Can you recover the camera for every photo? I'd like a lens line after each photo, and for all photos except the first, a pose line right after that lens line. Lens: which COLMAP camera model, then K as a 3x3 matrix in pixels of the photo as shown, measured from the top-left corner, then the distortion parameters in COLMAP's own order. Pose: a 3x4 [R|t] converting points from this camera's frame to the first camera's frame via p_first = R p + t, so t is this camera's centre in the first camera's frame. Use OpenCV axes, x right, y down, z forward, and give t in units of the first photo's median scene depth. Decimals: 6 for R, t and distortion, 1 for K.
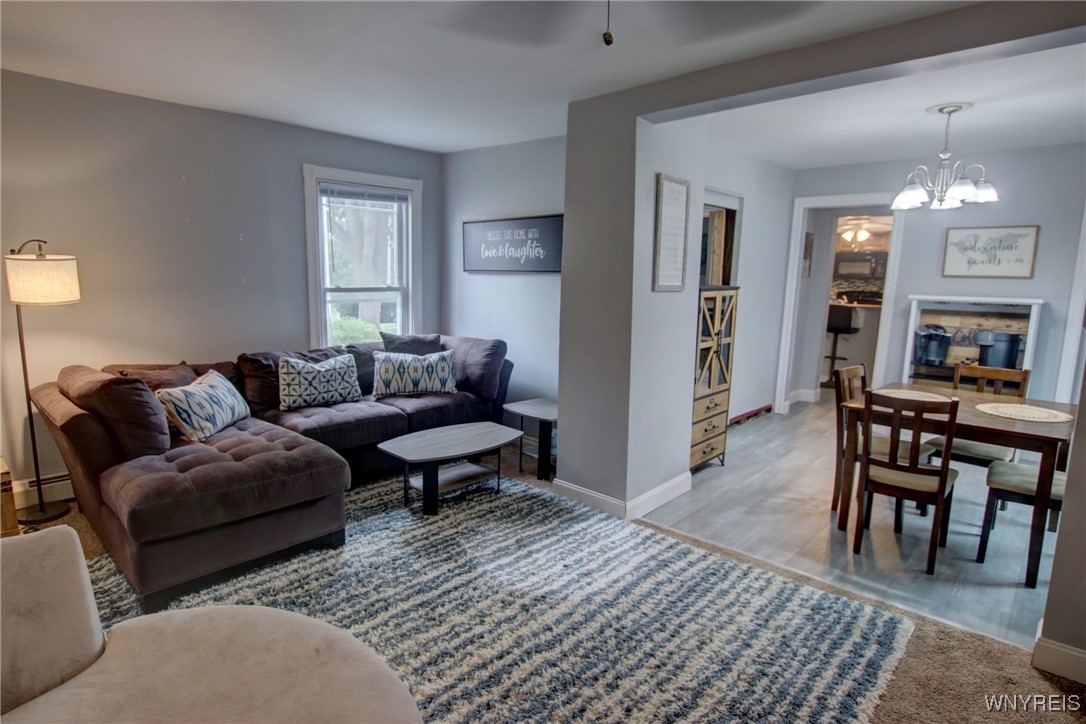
lens RADIAL K [[581.6, 0, 537.9], [0, 581.6, 361.8], [0, 0, 1]] dist [-0.013256, -0.002221]
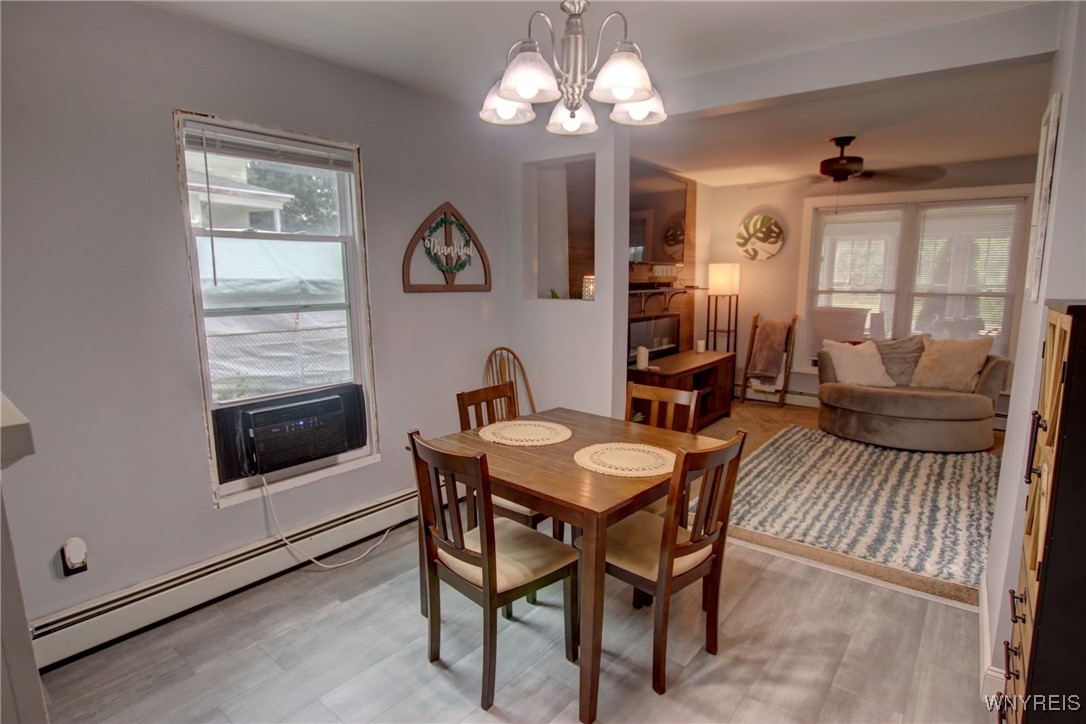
lens RADIAL K [[552.7, 0, 545.2], [0, 552.7, 364.3], [0, 0, 1]] dist [-0.021260, -0.000315]
pose [[-0.996860, 0.002982, -0.079126, 0.558198], [-0.021122, 0.953066, 0.302025, -0.157647], [0.076313, 0.302748, -0.950011, 1.101960]]
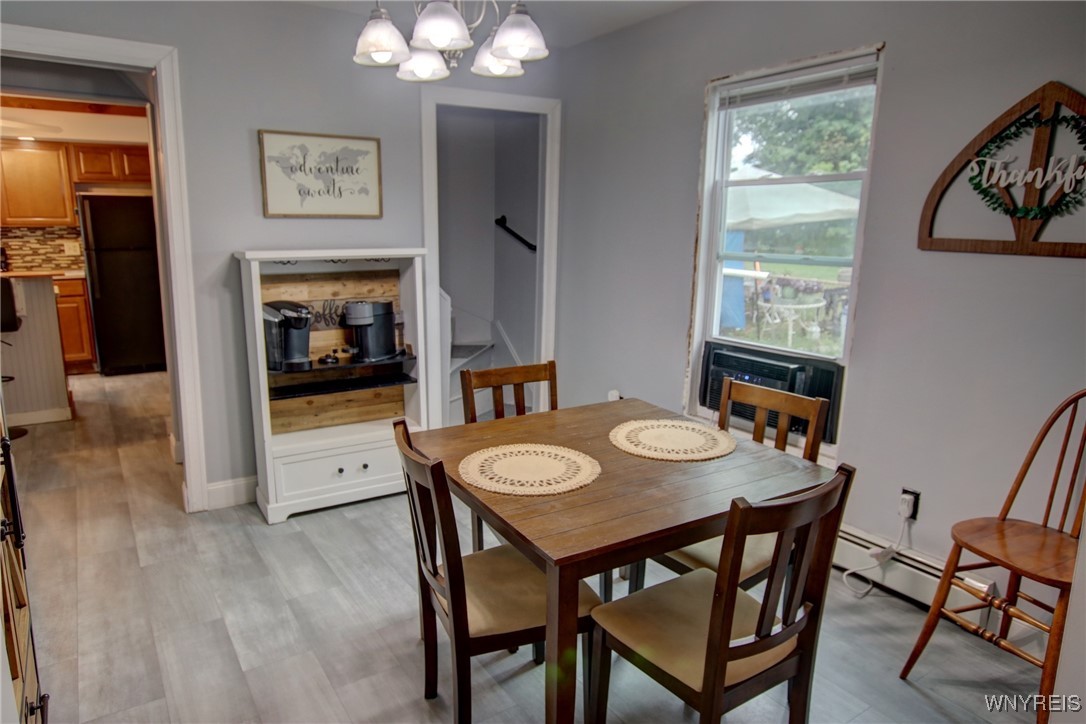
lens RADIAL K [[683.5, 0, 533.1], [0, 683.5, 367.7], [0, 0, 1]] dist [-0.011349, 0.000121]
pose [[0.226304, -0.213356, 0.950403, 0.085414], [0.146624, 0.972060, 0.183305, -0.089321], [-0.962958, 0.097869, 0.251265, 0.604707]]
